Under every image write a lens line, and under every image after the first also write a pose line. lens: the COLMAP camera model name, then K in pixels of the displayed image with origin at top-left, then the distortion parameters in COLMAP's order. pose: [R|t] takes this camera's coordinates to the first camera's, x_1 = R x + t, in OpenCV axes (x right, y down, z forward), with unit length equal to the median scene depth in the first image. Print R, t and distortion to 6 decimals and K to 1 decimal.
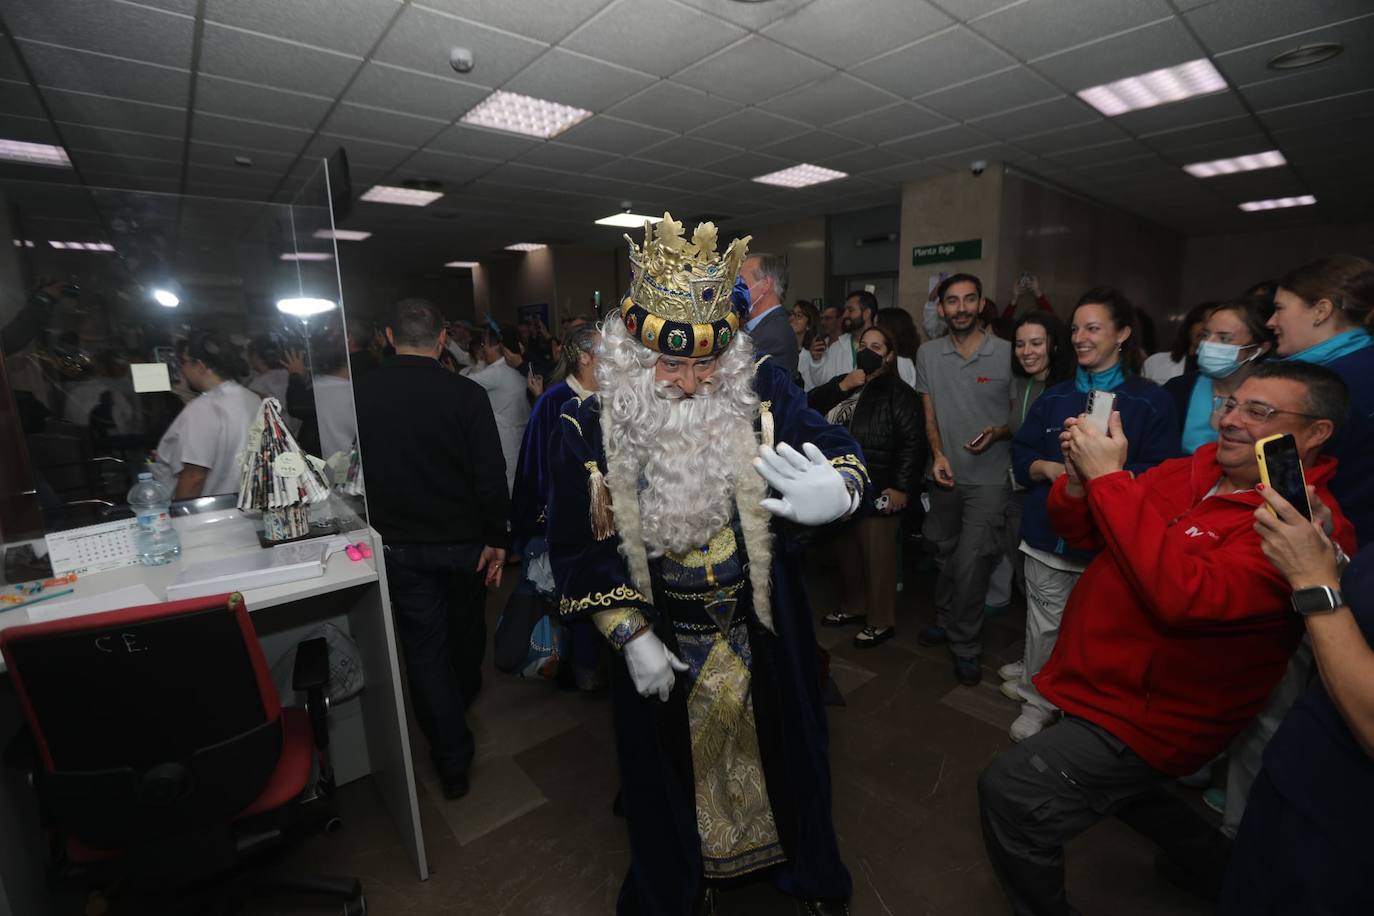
lens RADIAL K [[632.9, 0, 691.0], [0, 632.9, 456.6], [0, 0, 1]] dist [-0.030406, 0.002638]
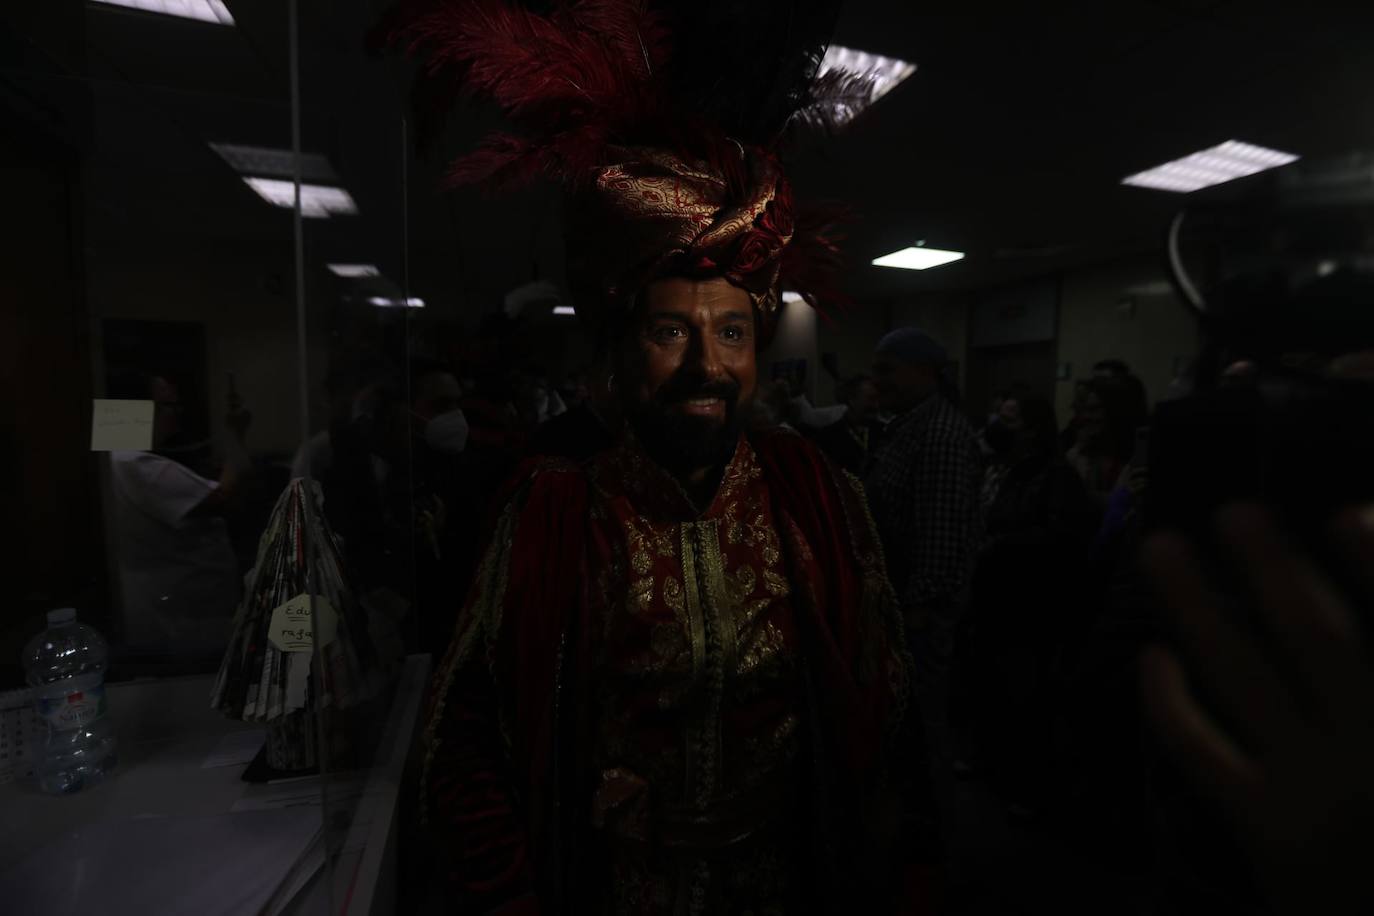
lens RADIAL K [[632.9, 0, 688.7], [0, 632.9, 455.6], [0, 0, 1]] dist [-0.030406, 0.002638]
pose [[0.925785, 0.065384, -0.372353, -0.200794], [-0.101259, 0.991829, -0.077600, -0.103365], [0.364237, 0.109545, 0.924841, 0.640232]]
